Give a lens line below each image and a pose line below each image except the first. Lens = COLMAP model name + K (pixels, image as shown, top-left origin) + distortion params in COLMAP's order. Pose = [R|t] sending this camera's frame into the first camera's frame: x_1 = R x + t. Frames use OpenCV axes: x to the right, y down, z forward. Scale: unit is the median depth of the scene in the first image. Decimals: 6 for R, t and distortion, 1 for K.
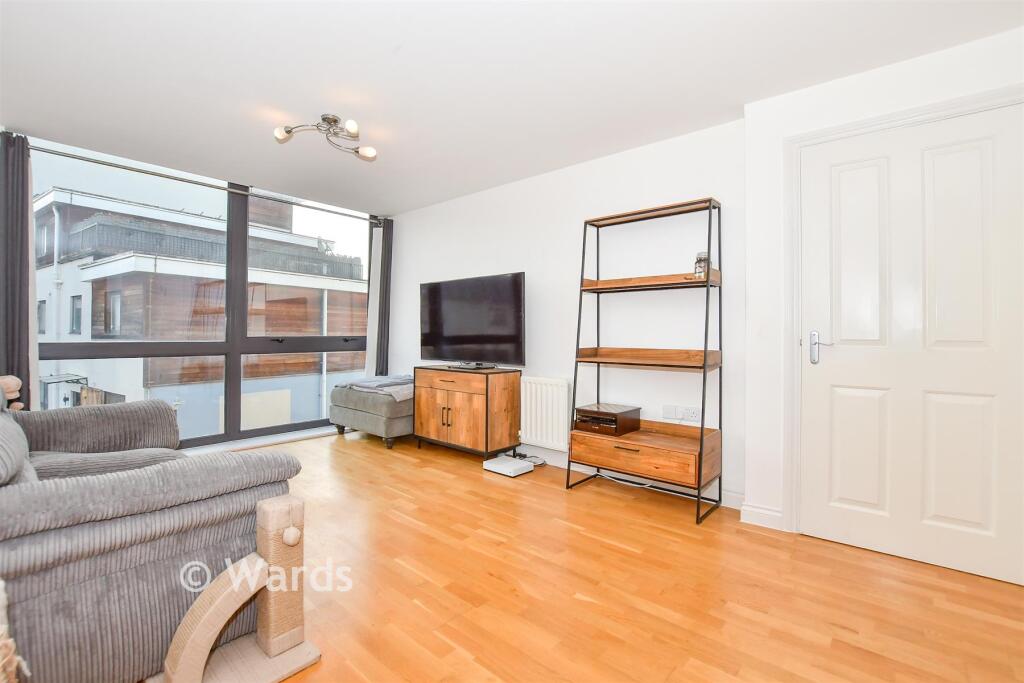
lens RADIAL K [[459.0, 0, 515.7], [0, 459.0, 336.5], [0, 0, 1]] dist [-0.030712, -0.000175]
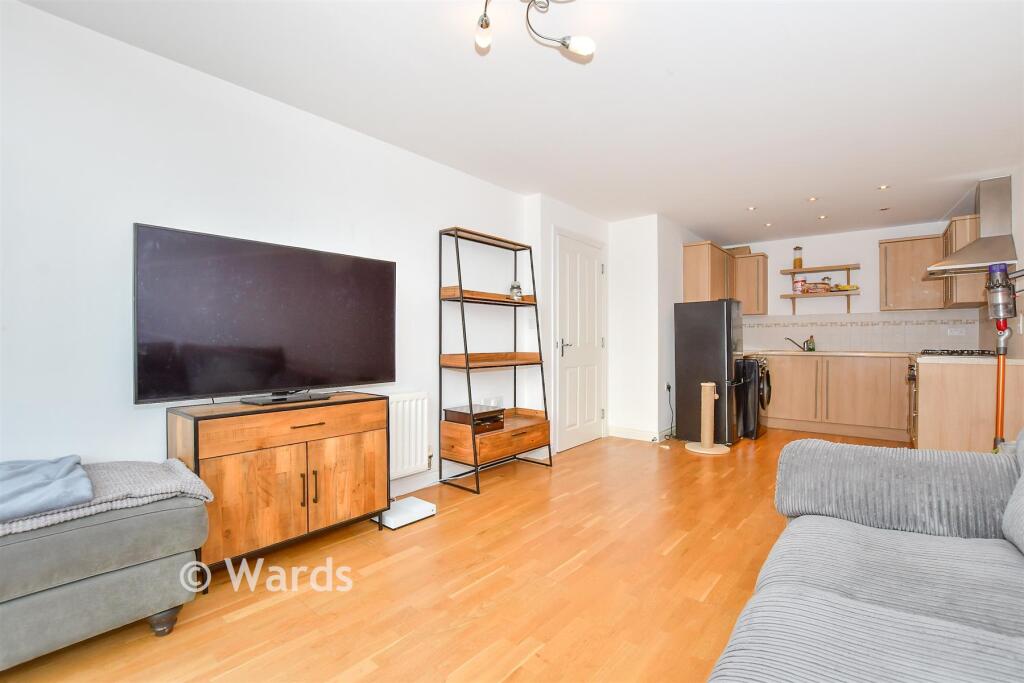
lens RADIAL K [[459.0, 0, 515.7], [0, 459.0, 336.5], [0, 0, 1]] dist [-0.030712, -0.000175]
pose [[-0.036571, 0.002692, 0.999327, -0.813693], [0.006920, 0.999973, -0.002441, -0.011275], [-0.999307, 0.006826, -0.036589, 0.857077]]
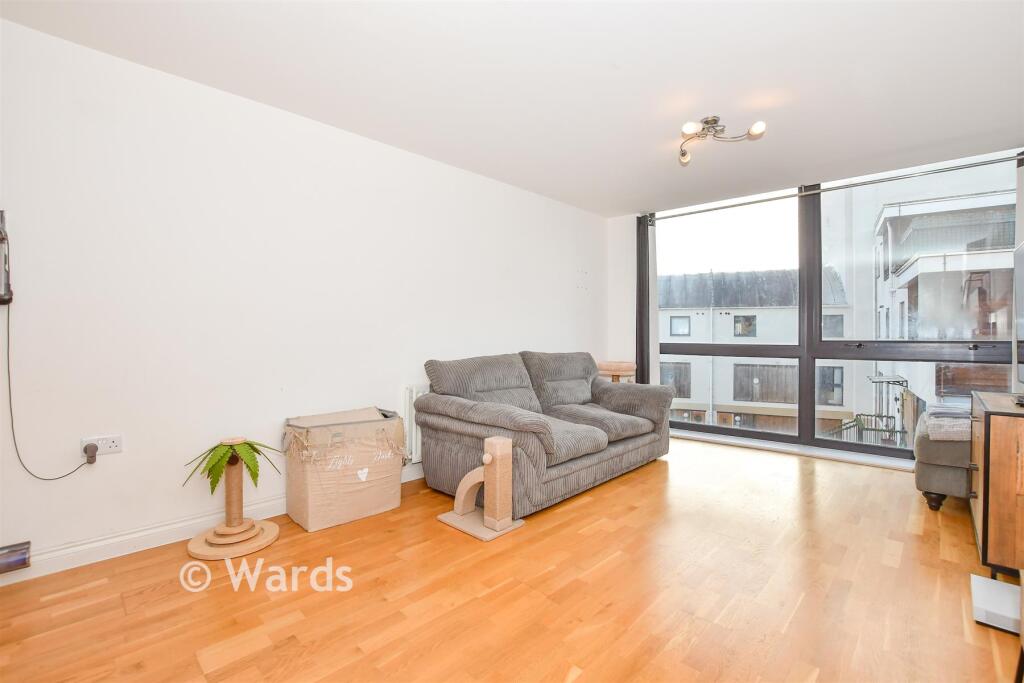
lens RADIAL K [[452.2, 0, 512.0], [0, 452.2, 341.5], [0, 0, 1]] dist [-0.000119, 0.000032]
pose [[-0.040121, 0.008960, -0.999155, 0.487729], [-0.008743, 0.999918, 0.009318, -0.000854], [0.999157, 0.009109, -0.040040, 0.489446]]
